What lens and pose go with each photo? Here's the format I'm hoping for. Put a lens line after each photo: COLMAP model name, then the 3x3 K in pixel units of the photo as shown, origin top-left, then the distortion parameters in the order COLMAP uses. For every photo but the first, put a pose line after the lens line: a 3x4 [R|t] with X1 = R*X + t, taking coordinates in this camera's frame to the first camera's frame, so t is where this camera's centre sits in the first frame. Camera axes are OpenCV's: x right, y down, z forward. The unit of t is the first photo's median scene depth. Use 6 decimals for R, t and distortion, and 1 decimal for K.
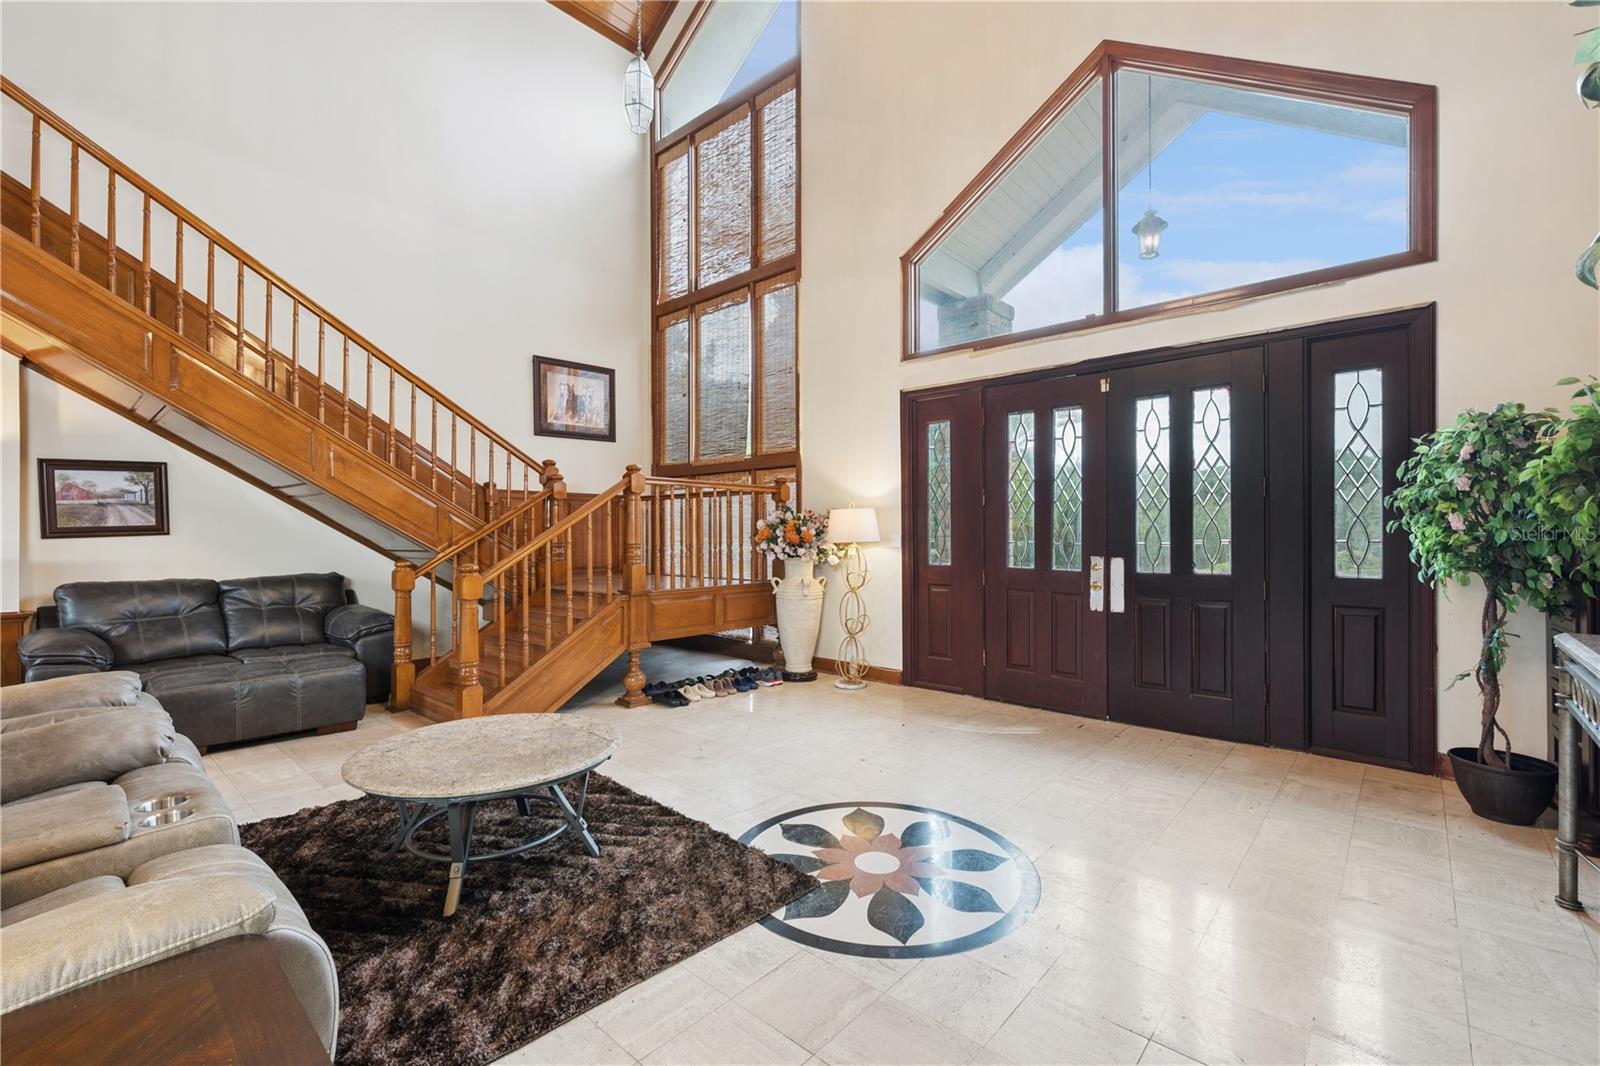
lens RADIAL K [[677.6, 0, 800.0], [0, 677.6, 533.0], [0, 0, 1]] dist [-0.009059, -0.000224]
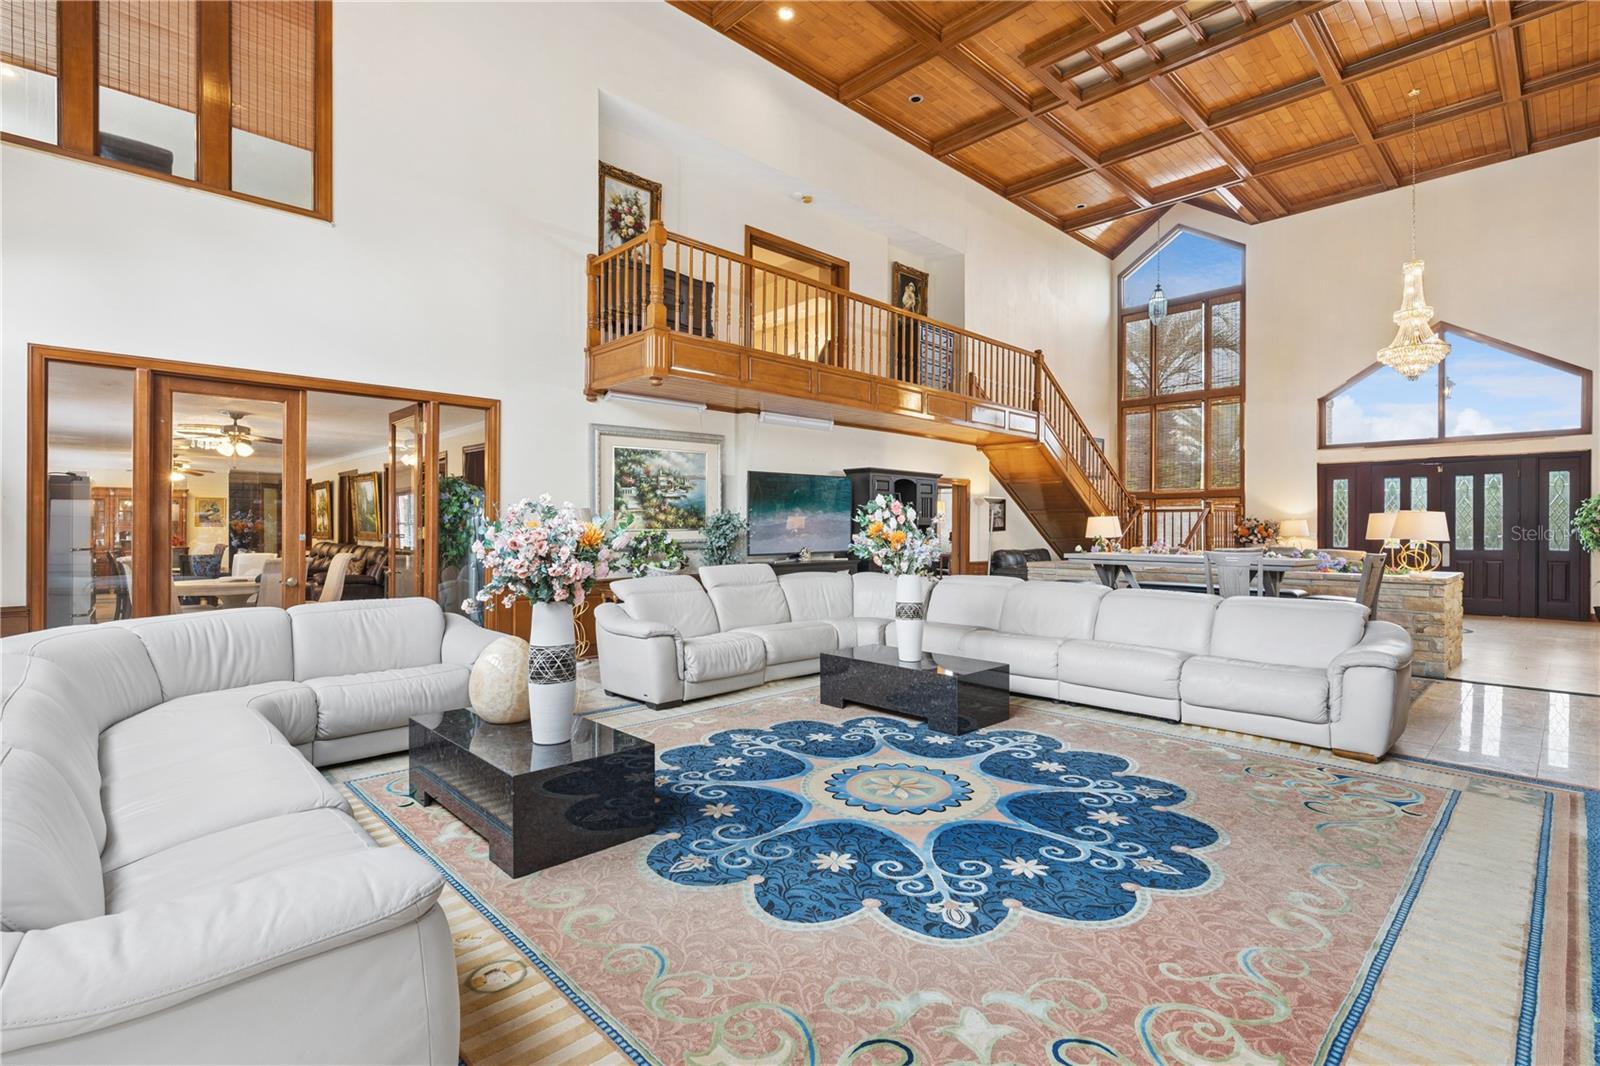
lens RADIAL K [[755.1, 0, 800.0], [0, 755.1, 533.0], [0, 0, 1]] dist [-0.002031, 0.000489]
pose [[0.997075, 0.007407, -0.076067, -1.721358], [-0.006995, 0.999959, 0.005679, 0.001689], [0.076106, -0.005131, 0.997087, -1.956481]]
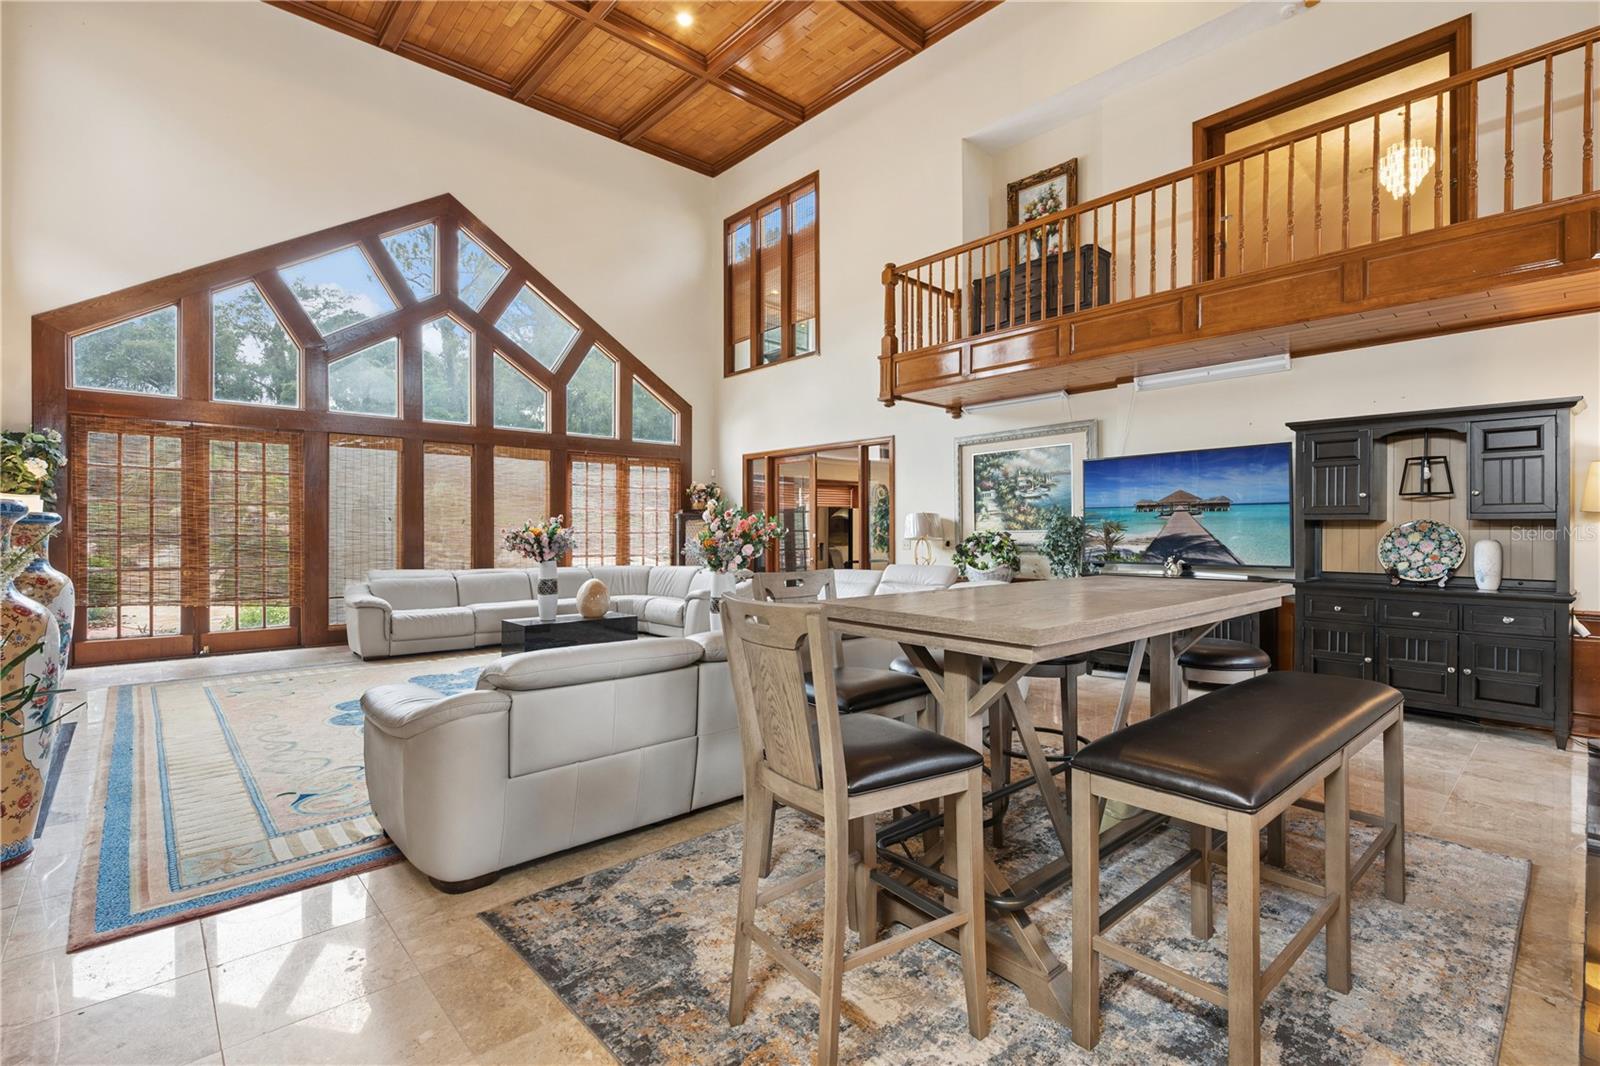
lens RADIAL K [[725.6, 0, 800.0], [0, 725.6, 533.0], [0, 0, 1]] dist [-0.000903, -0.000466]
pose [[-0.109947, 0.006414, -0.993917, -0.346126], [-0.000577, 0.999979, 0.006517, 0.000151], [0.993937, 0.001290, -0.109940, -0.398246]]
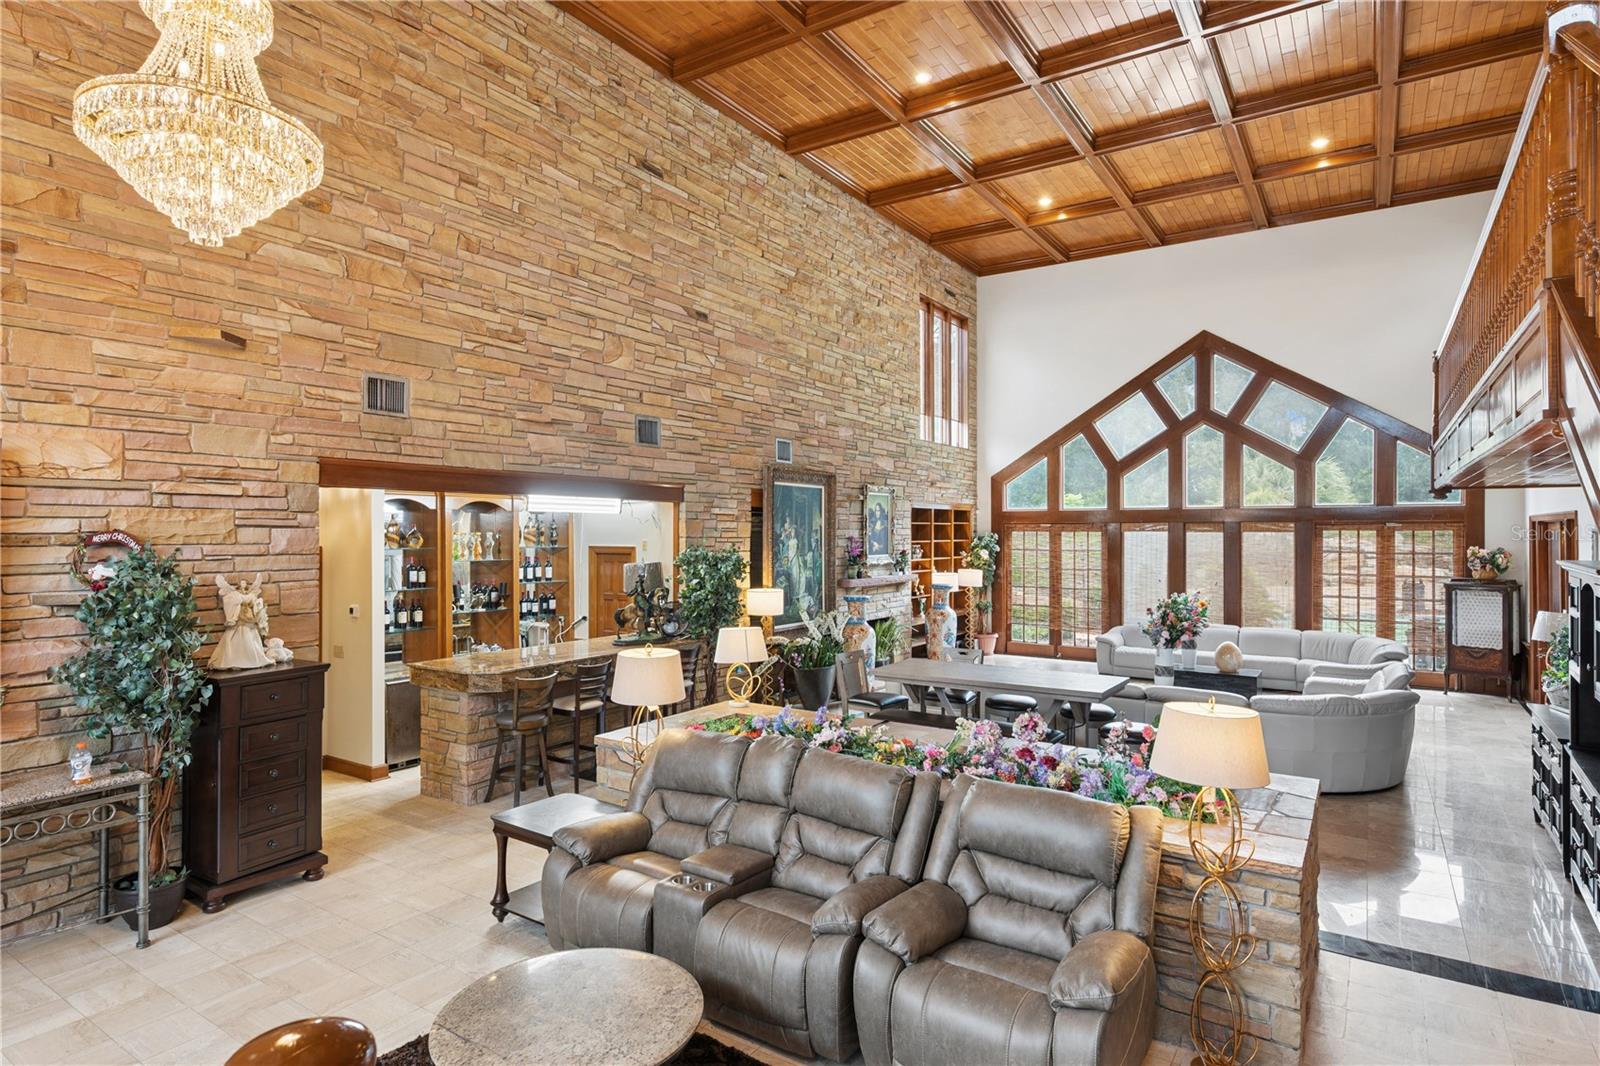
lens RADIAL K [[857.1, 0, 800.0], [0, 857.1, 533.0], [0, 0, 1]] dist [-0.000662, -0.000252]
pose [[-0.989980, 0.001730, -0.141194, -0.372813], [0.001460, 0.999997, 0.002012, -0.227932], [0.141197, 0.001786, -0.989980, 1.401484]]
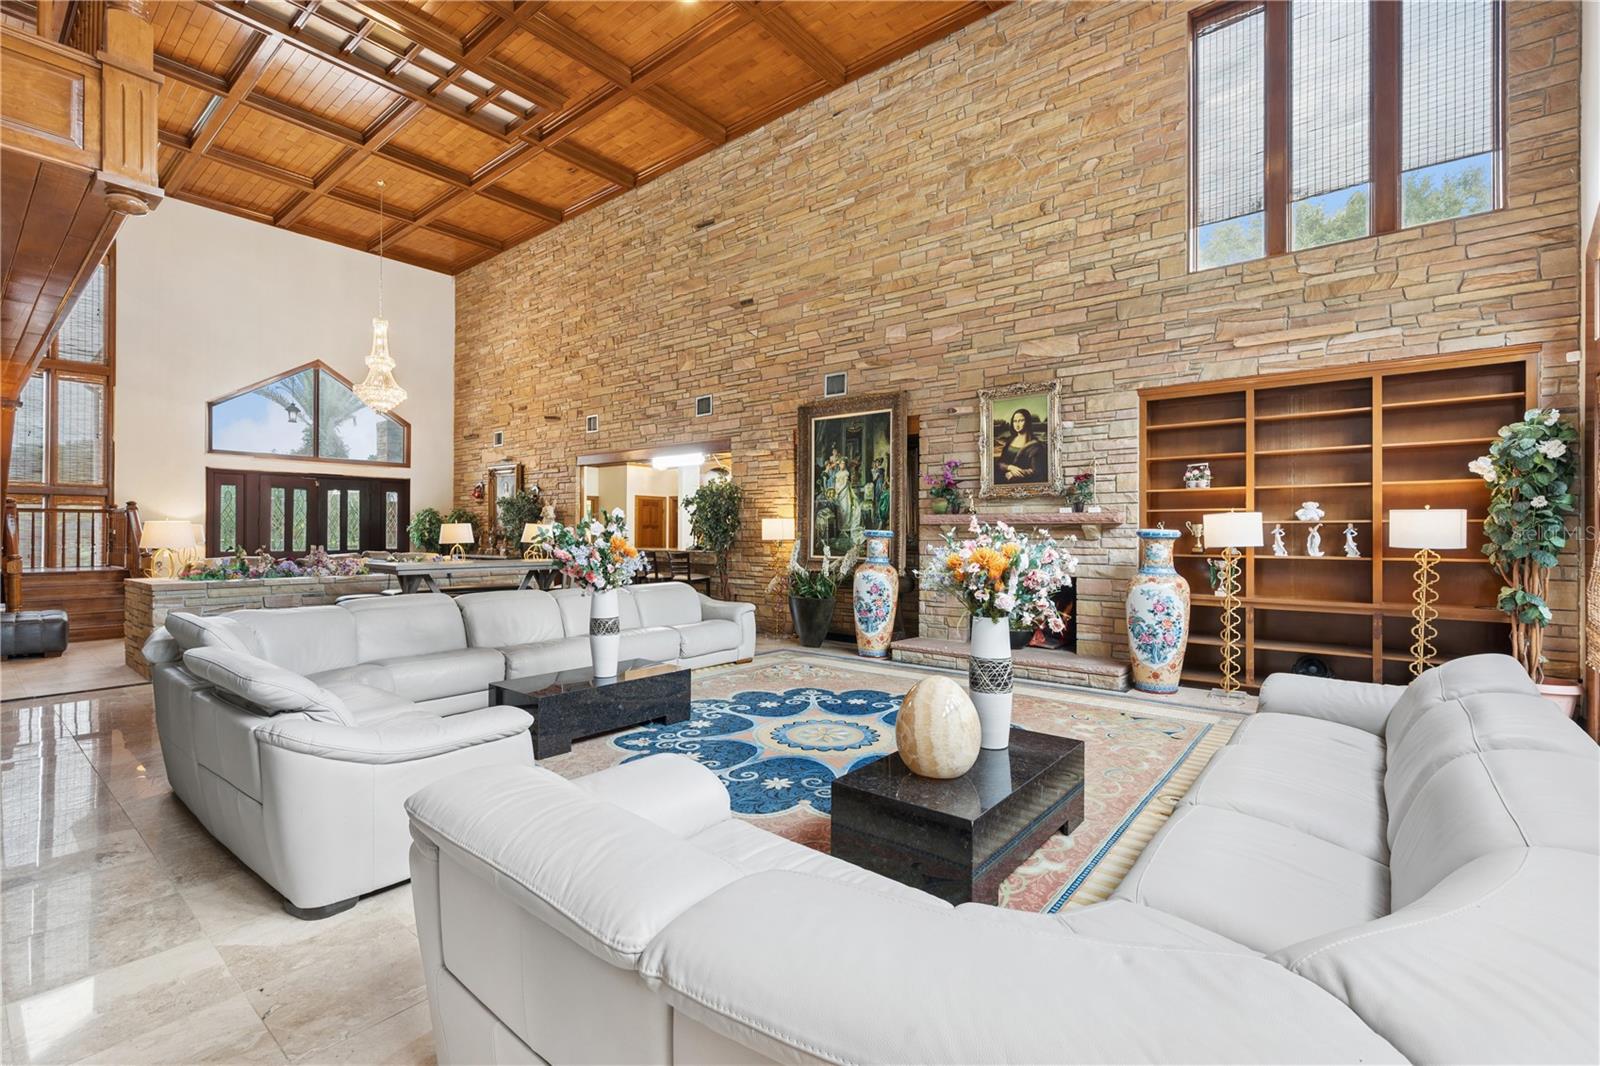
lens RADIAL K [[704.8, 0, 800.0], [0, 704.8, 533.0], [0, 0, 1]] dist [0.001240, -0.000057]
pose [[-0.046467, 0.002104, 0.998918, -2.819311], [-0.001979, 0.999996, -0.002198, -0.013971], [-0.998918, -0.002079, -0.046463, -0.944258]]
